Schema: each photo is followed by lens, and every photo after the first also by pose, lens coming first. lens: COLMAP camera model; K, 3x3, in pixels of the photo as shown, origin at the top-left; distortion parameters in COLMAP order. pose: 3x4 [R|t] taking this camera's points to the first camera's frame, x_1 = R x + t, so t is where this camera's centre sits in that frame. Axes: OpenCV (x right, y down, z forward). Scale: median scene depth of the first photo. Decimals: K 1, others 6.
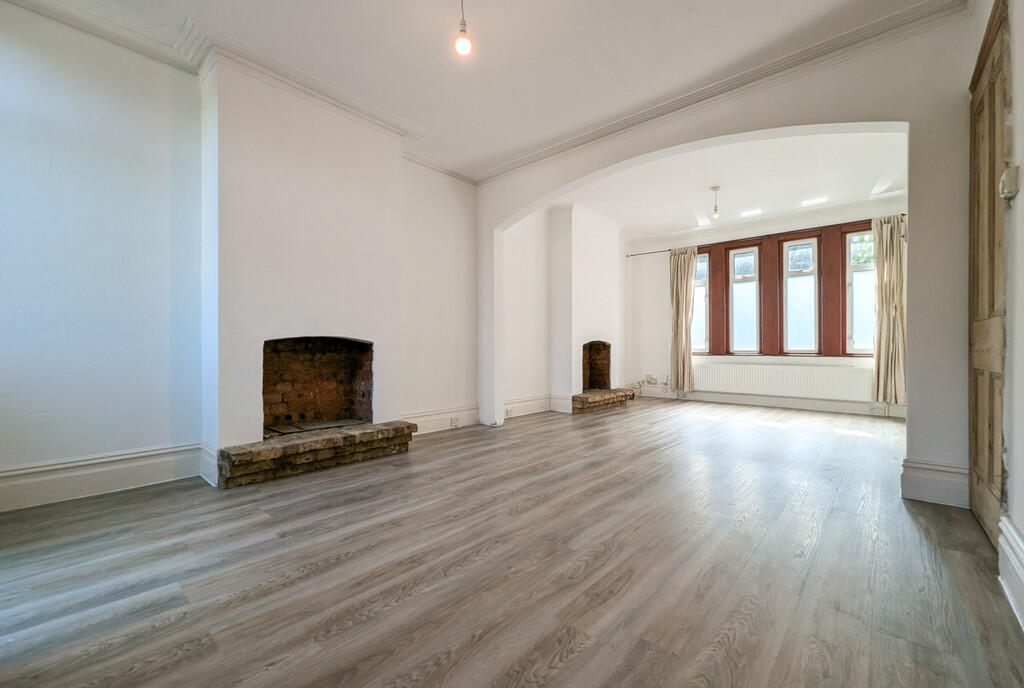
lens RADIAL K [[423.0, 0, 511.4], [0, 423.0, 345.5], [0, 0, 1]] dist [0.001454, 0.000002]
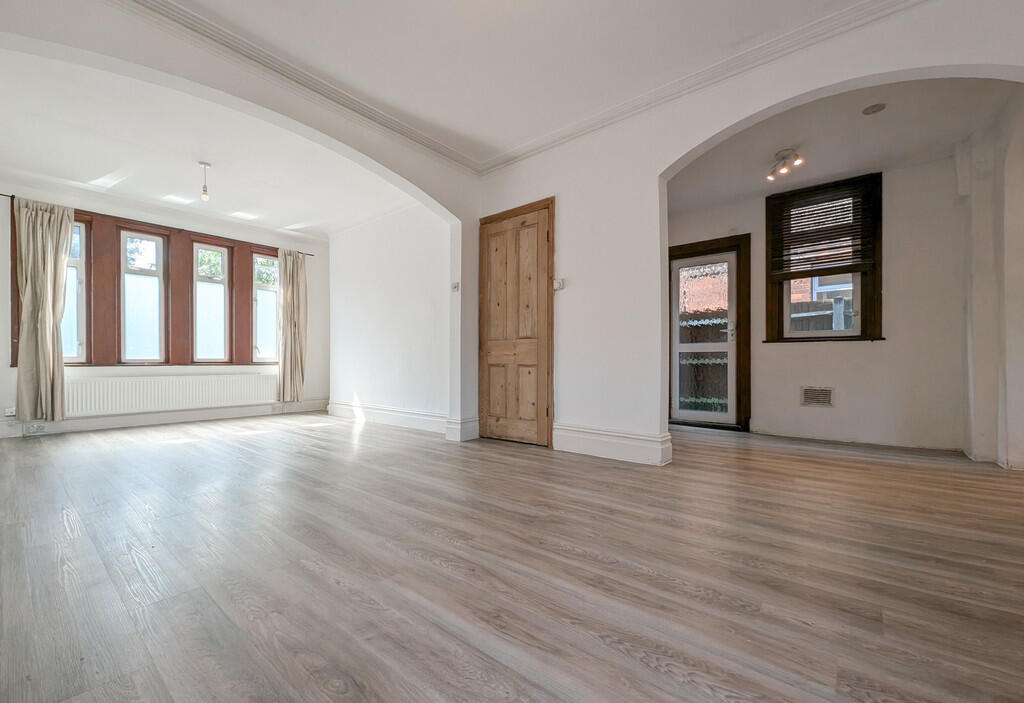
lens RADIAL K [[422.0, 0, 511.6], [0, 422.0, 358.6], [0, 0, 1]] dist [0.008898, -0.000040]
pose [[-0.036770, 0.004504, 0.999314, -0.361768], [-0.001103, 0.999989, -0.004547, 0.015972], [-0.999323, -0.001269, -0.036764, 0.397704]]
